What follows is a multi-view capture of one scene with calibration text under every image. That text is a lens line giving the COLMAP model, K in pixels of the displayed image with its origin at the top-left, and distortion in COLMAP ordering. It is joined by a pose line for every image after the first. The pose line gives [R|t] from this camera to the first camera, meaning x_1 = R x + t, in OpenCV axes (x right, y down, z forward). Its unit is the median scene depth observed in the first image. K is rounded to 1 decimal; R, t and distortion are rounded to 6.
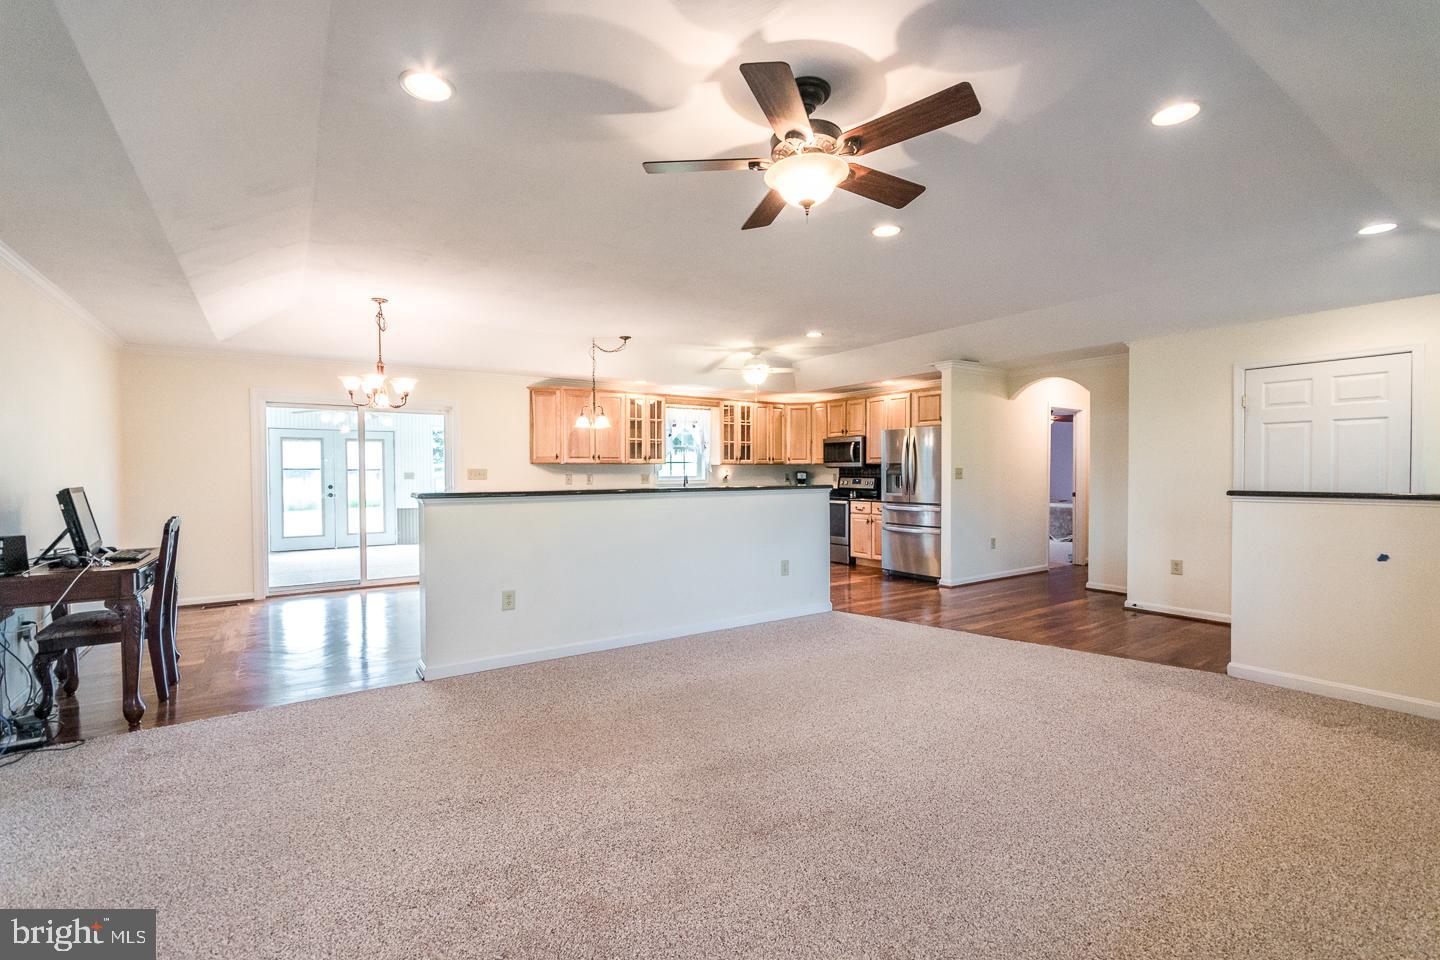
lens RADIAL K [[646.3, 0, 742.6], [0, 646.3, 487.4], [0, 0, 1]] dist [0.001006, 0.000087]
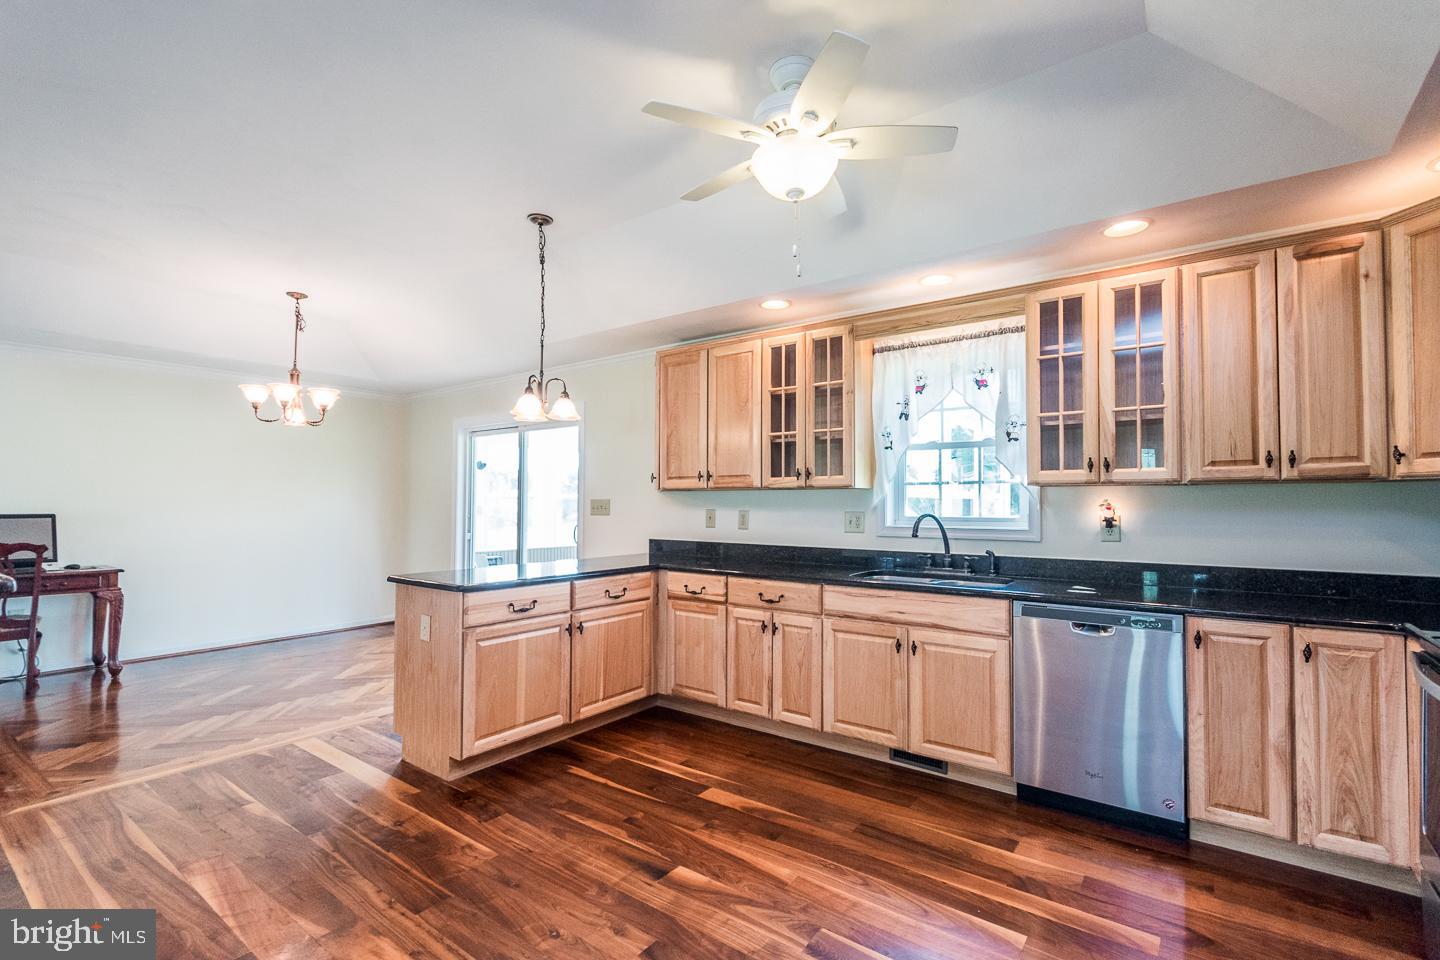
lens RADIAL K [[651.4, 0, 719.0], [0, 651.4, 490.6], [0, 0, 1]] dist [0.000134, -0.000238]
pose [[0.304282, -0.015491, -0.952456, 0.244875], [-0.027715, 0.999301, -0.025107, -0.021453], [0.952179, 0.034037, 0.303640, 0.789225]]
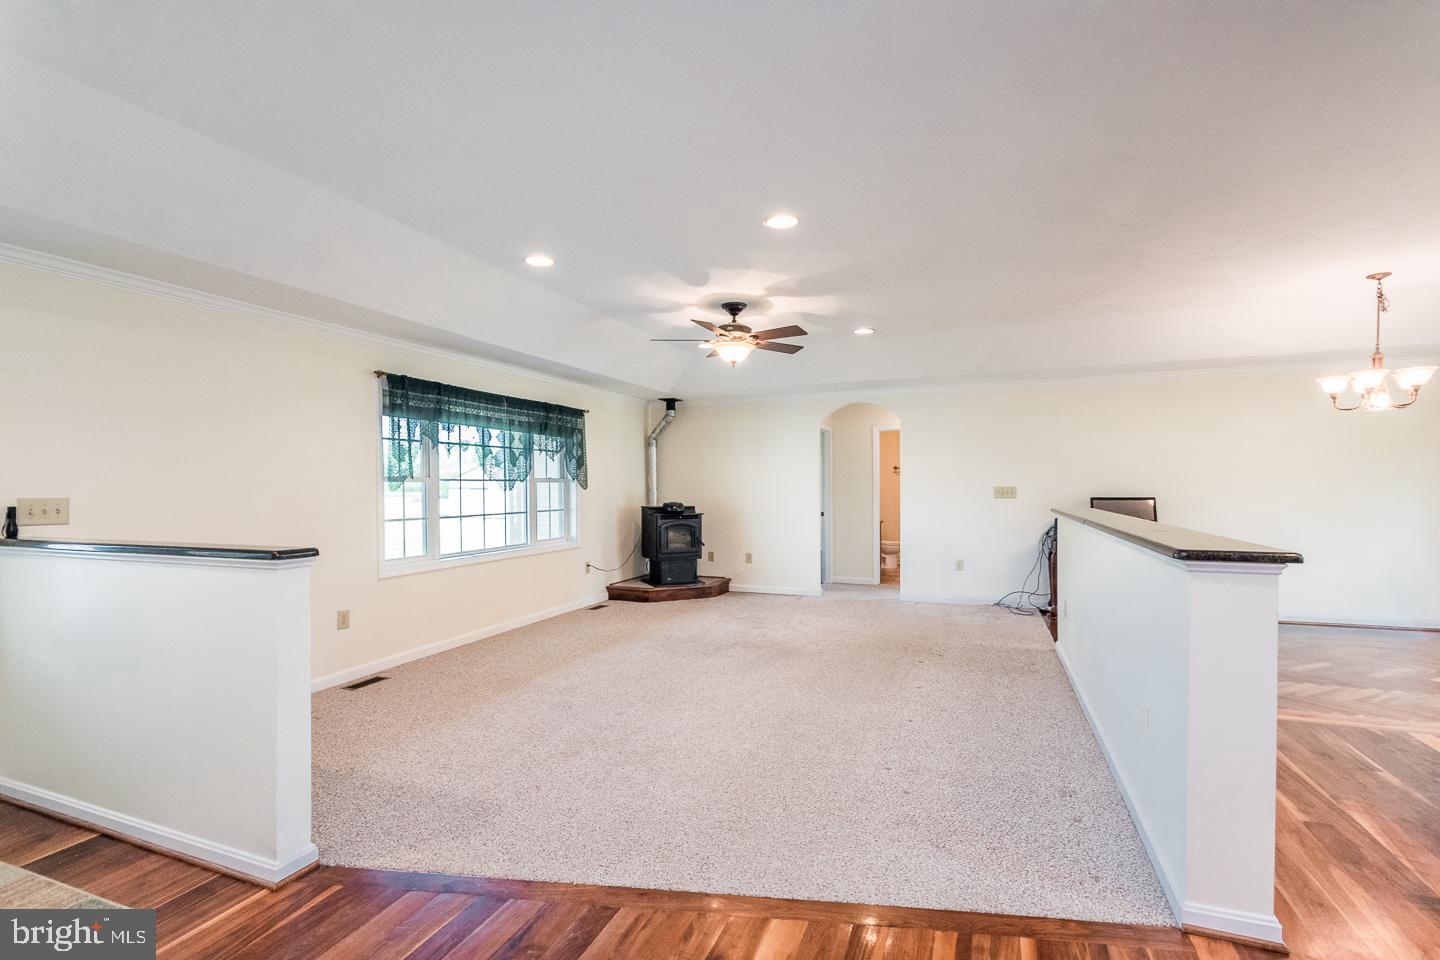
lens RADIAL K [[633.2, 0, 738.5], [0, 633.2, 488.4], [0, 0, 1]] dist [-0.000232, -0.000413]
pose [[-0.835703, 0.014251, -0.548996, 0.335102], [-0.002019, 0.999577, 0.029021, -0.029431], [0.549177, 0.025361, -0.835321, 0.762469]]
